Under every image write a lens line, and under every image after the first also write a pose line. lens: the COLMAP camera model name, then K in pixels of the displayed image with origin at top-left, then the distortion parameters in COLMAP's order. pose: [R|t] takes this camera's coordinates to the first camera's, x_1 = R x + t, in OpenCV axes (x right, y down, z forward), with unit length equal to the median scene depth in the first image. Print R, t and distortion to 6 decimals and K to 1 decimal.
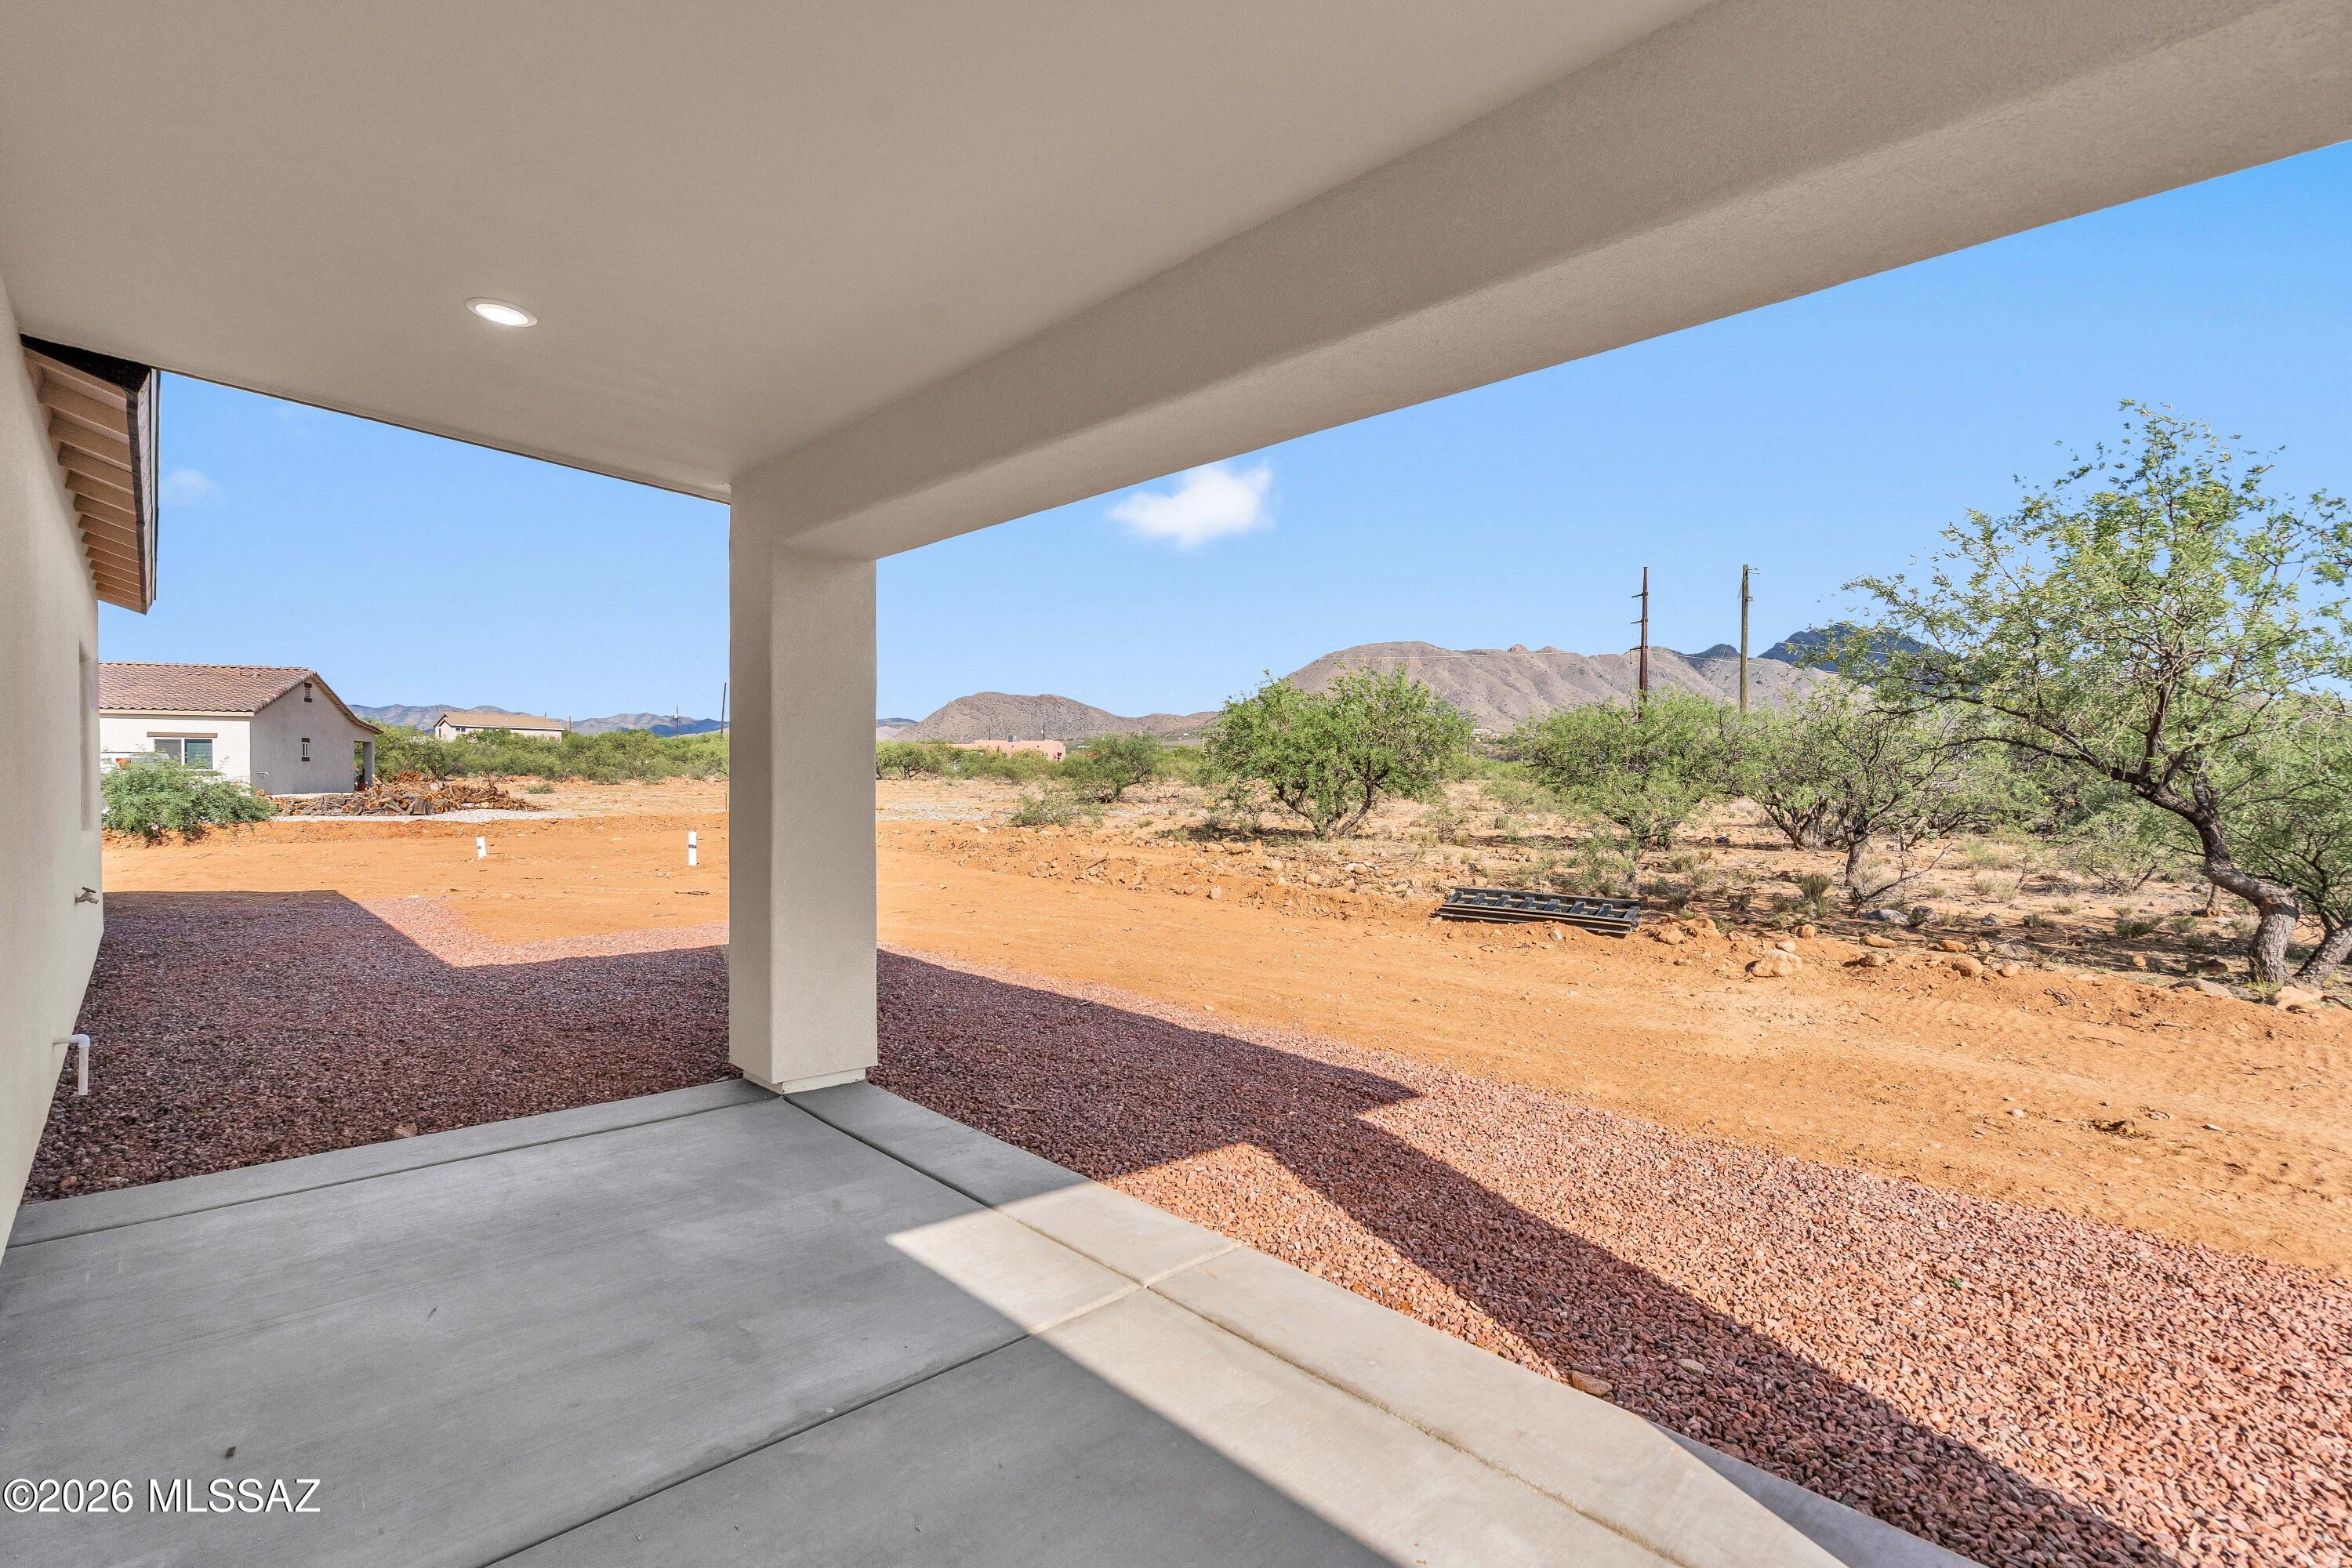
lens RADIAL K [[1088.0, 0, 1176.0], [0, 1088.0, 784.0], [0, 0, 1]] dist [0.000594, 0.000148]
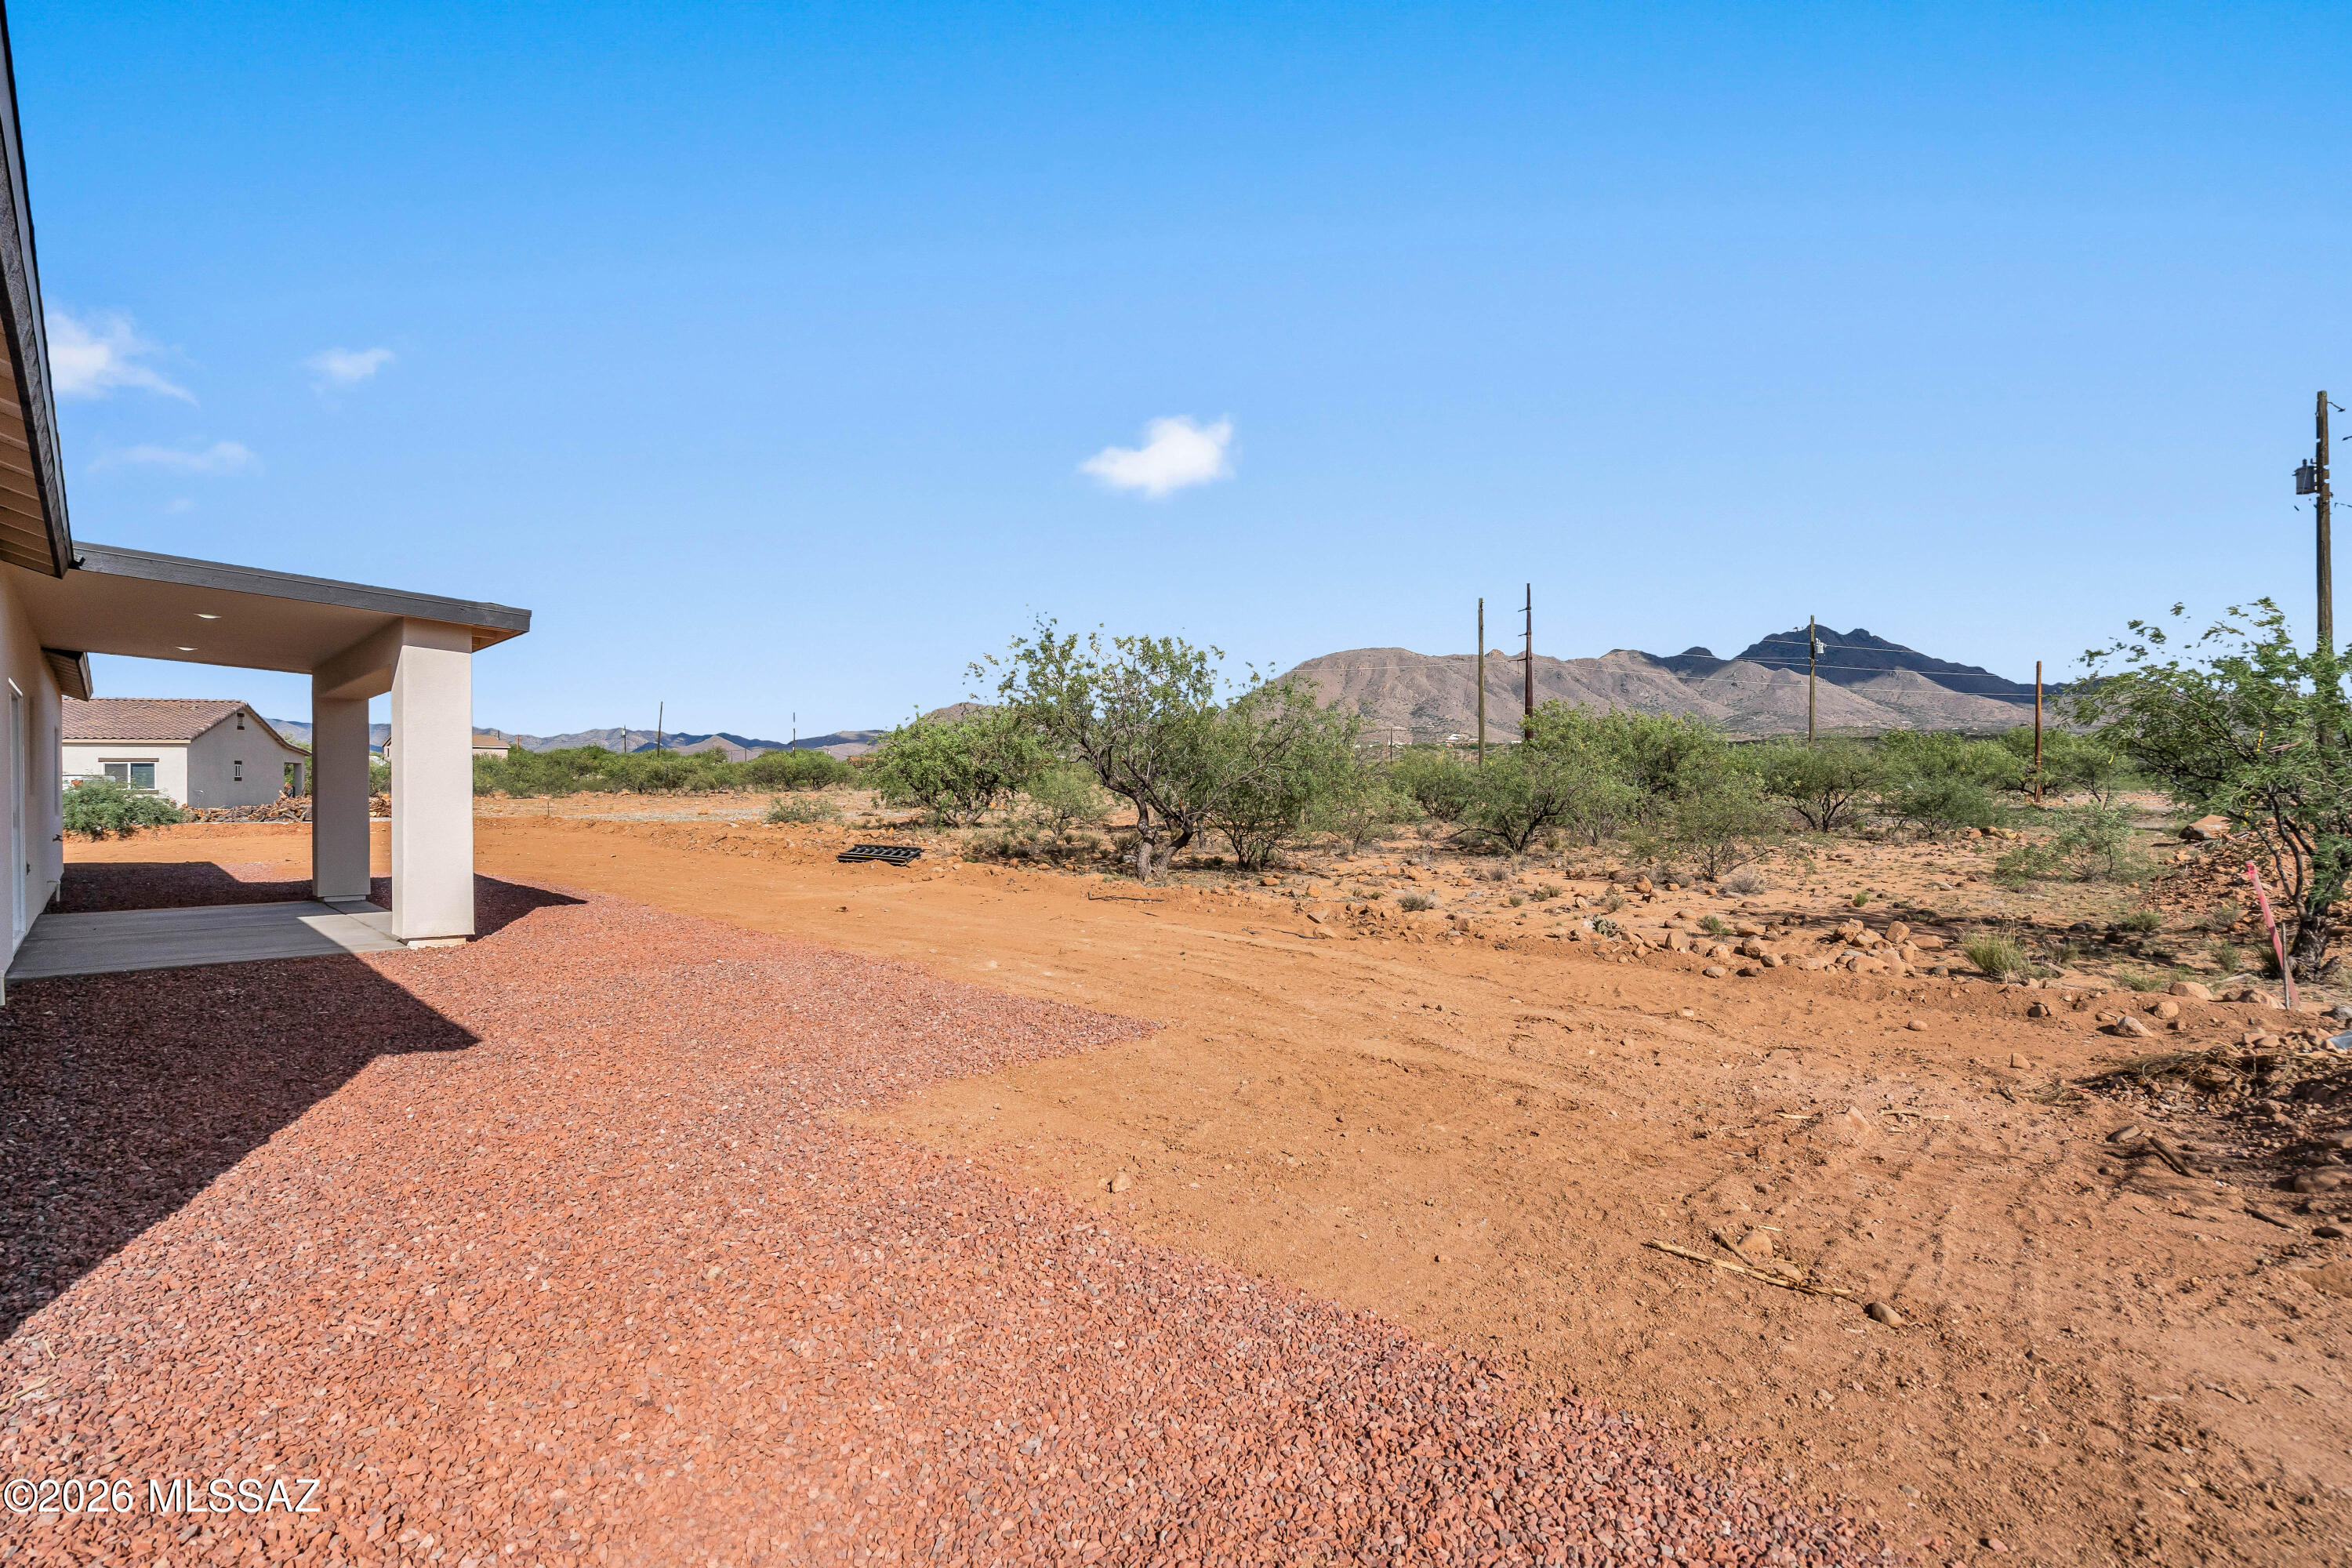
lens RADIAL K [[1108.4, 0, 1176.0], [0, 1108.4, 784.0], [0, 0, 1]] dist [0.003232, 0.000941]
pose [[0.999918, -0.011032, 0.006552, 0.383033], [0.011085, 0.999906, -0.008079, 0.007936], [-0.006463, 0.008151, 0.999946, -0.385314]]
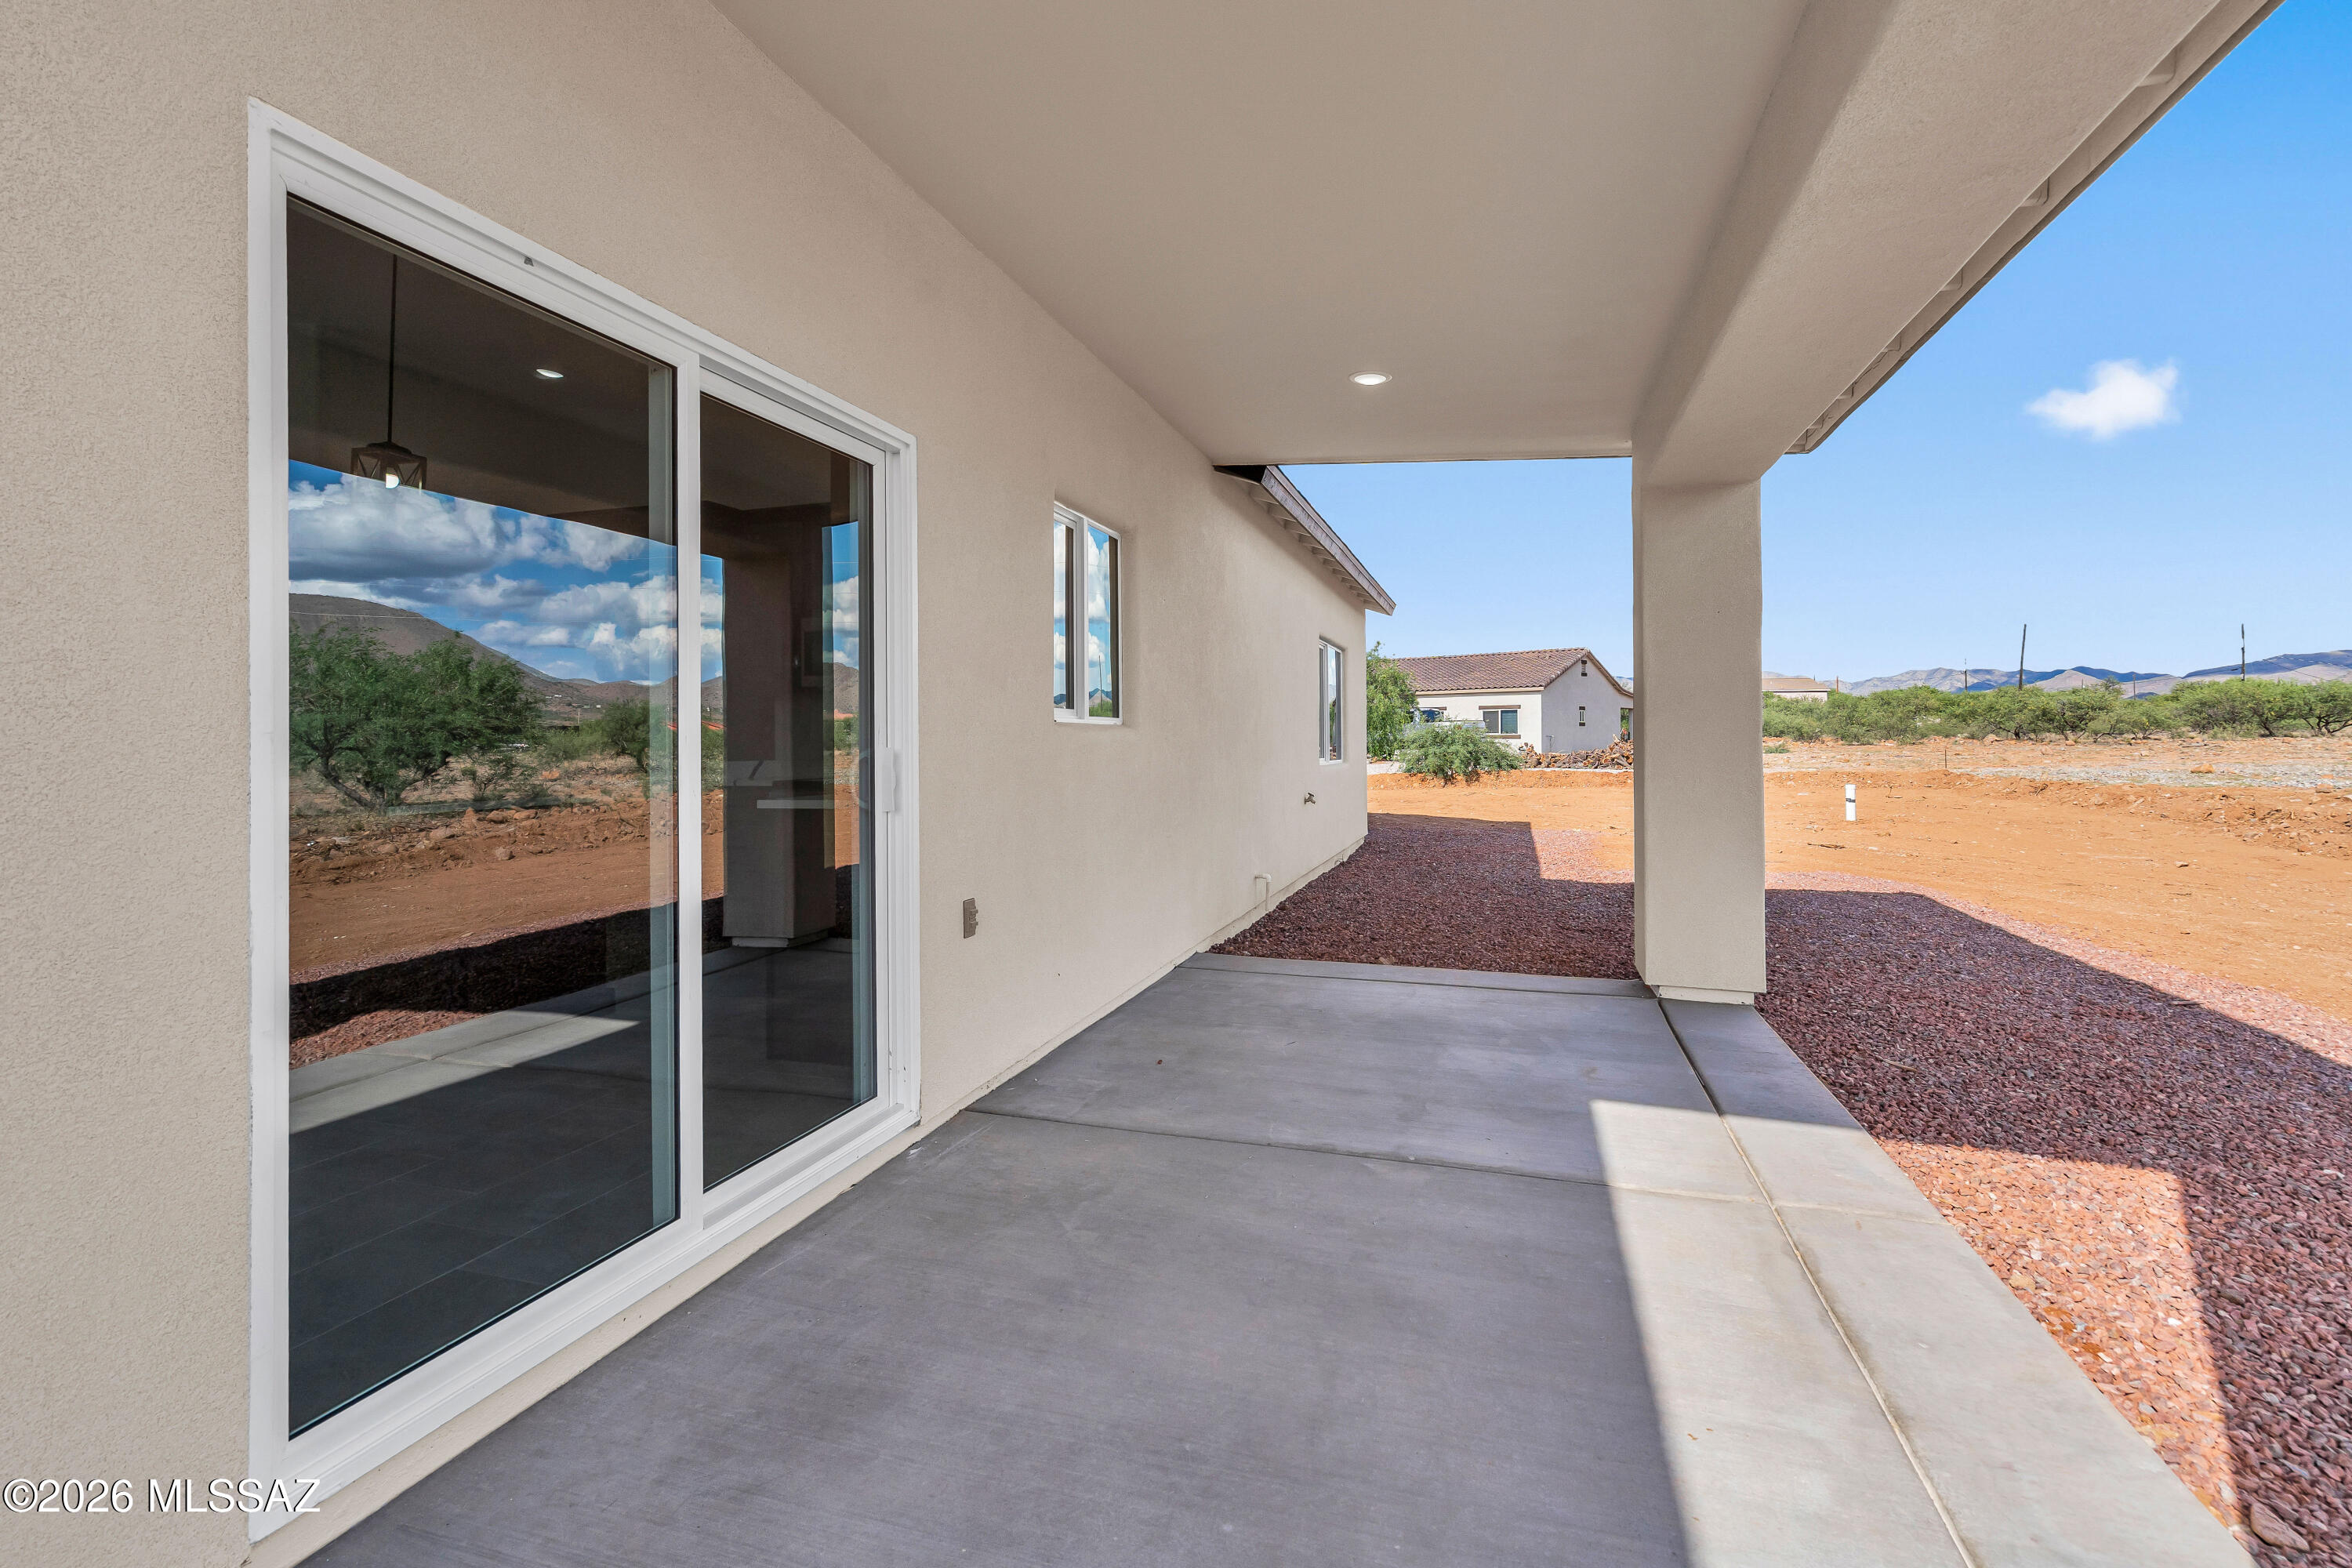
lens RADIAL K [[1108.4, 0, 1176.0], [0, 1108.4, 784.0], [0, 0, 1]] dist [0.003232, 0.000941]
pose [[0.493988, 0.024072, -0.869135, 0.083777], [0.004084, 0.999541, 0.030005, 0.009303], [0.869459, -0.018371, 0.493663, 0.010983]]
